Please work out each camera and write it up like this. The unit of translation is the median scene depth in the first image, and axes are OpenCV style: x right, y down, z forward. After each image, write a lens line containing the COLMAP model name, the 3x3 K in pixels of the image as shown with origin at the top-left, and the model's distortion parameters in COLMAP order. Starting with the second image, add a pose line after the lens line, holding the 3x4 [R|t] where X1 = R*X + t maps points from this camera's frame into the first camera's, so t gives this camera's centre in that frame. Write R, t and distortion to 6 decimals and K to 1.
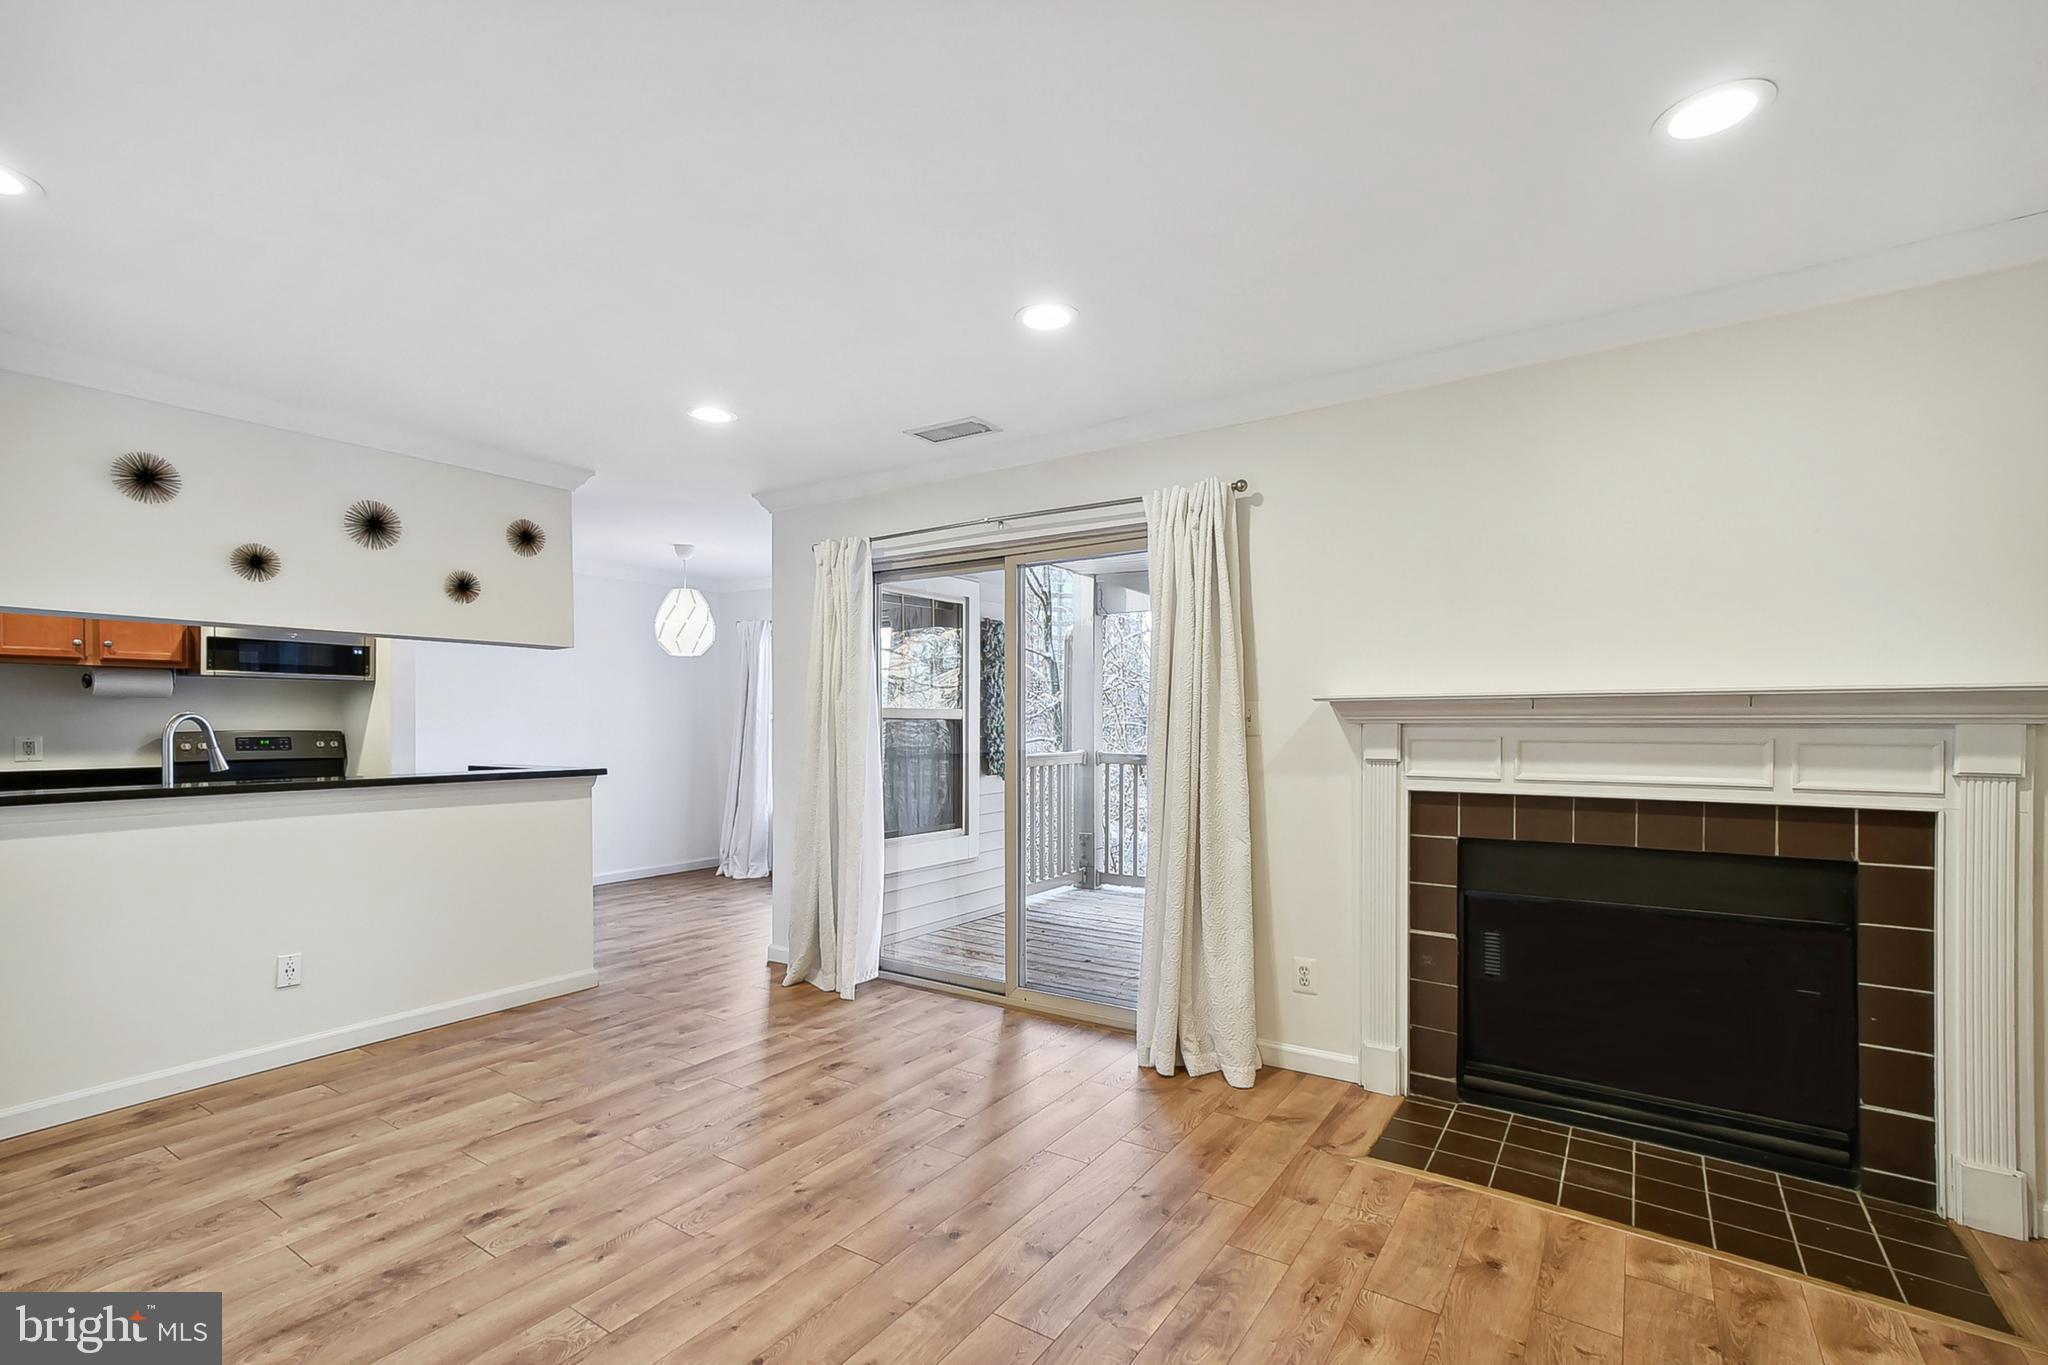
lens RADIAL K [[914.0, 0, 1017.2], [0, 914.0, 727.0], [0, 0, 1]] dist [0.000385, 0.016425]
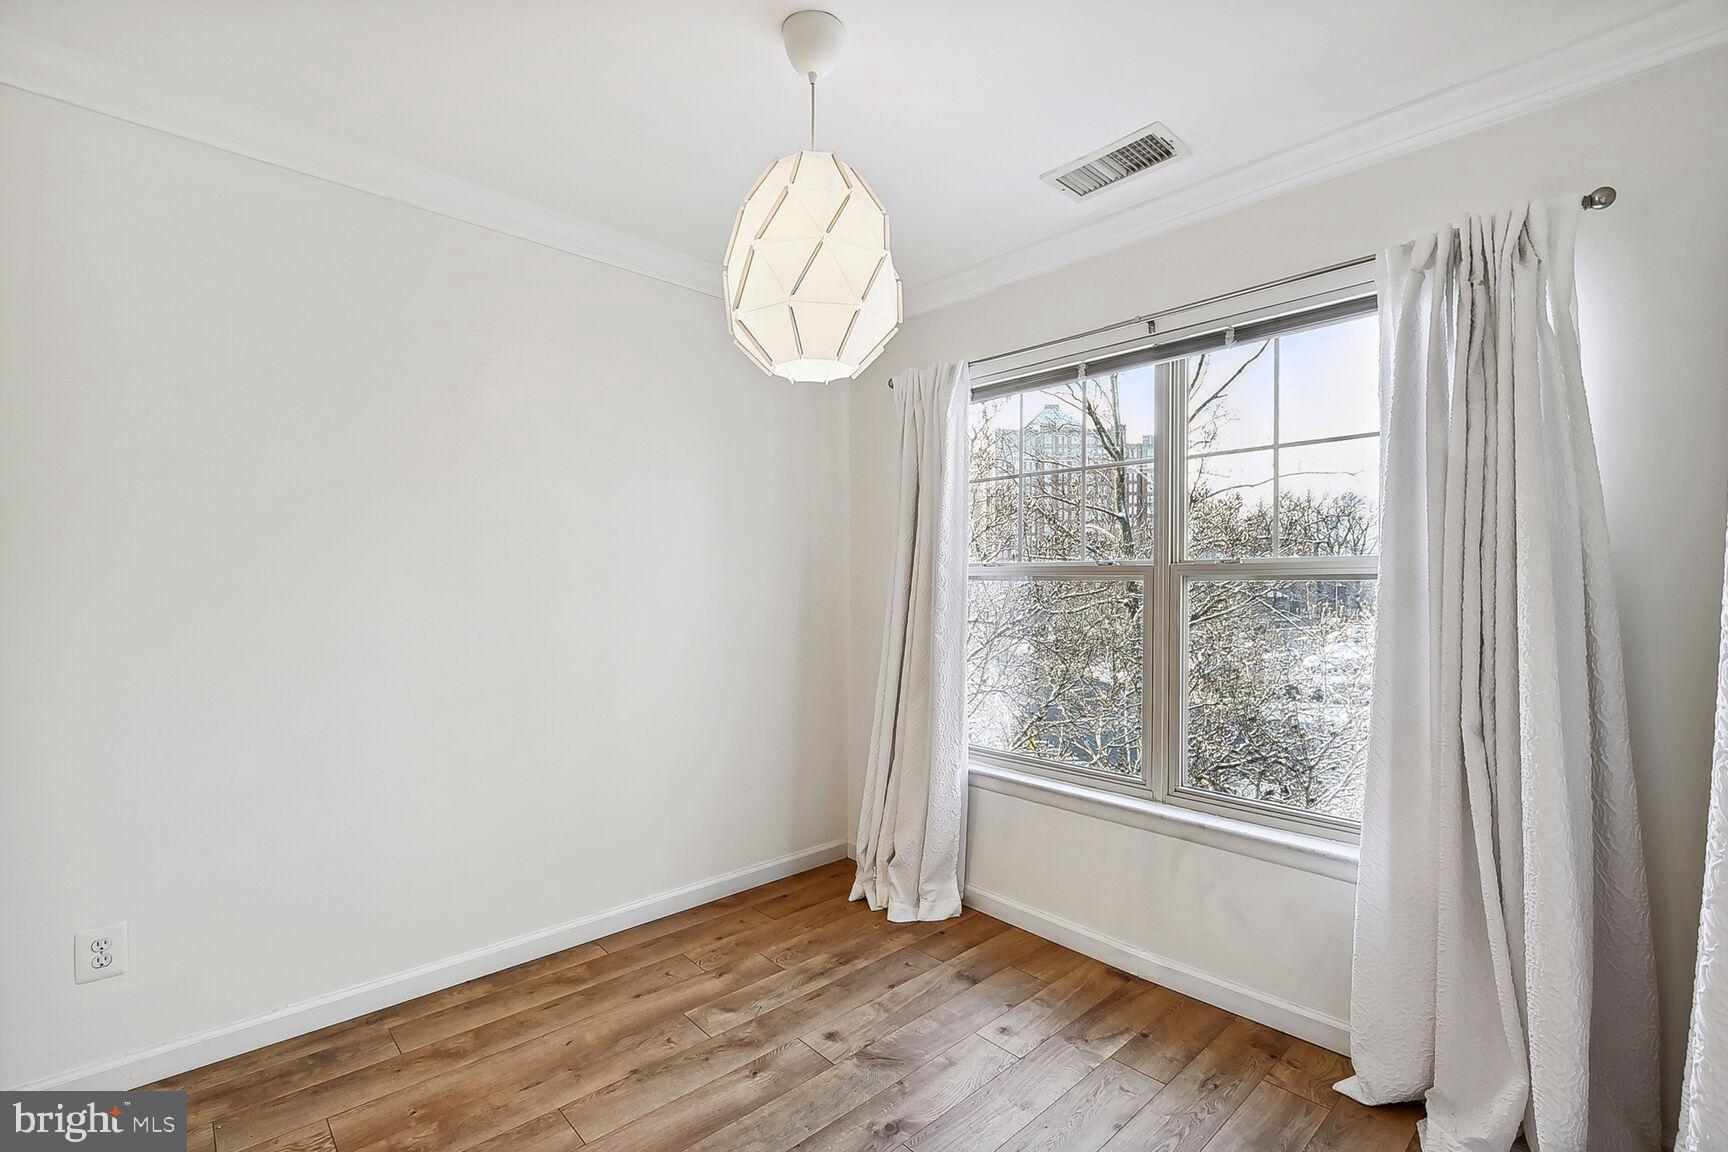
lens RADIAL K [[775.1, 0, 868.1], [0, 775.1, 581.8], [0, 0, 1]] dist [-0.000651, -0.000347]
pose [[0.977265, 0.001066, -0.212019, -0.533660], [-0.002941, 0.999959, -0.008530, -0.004959], [0.212002, 0.008960, 0.977228, 1.375251]]
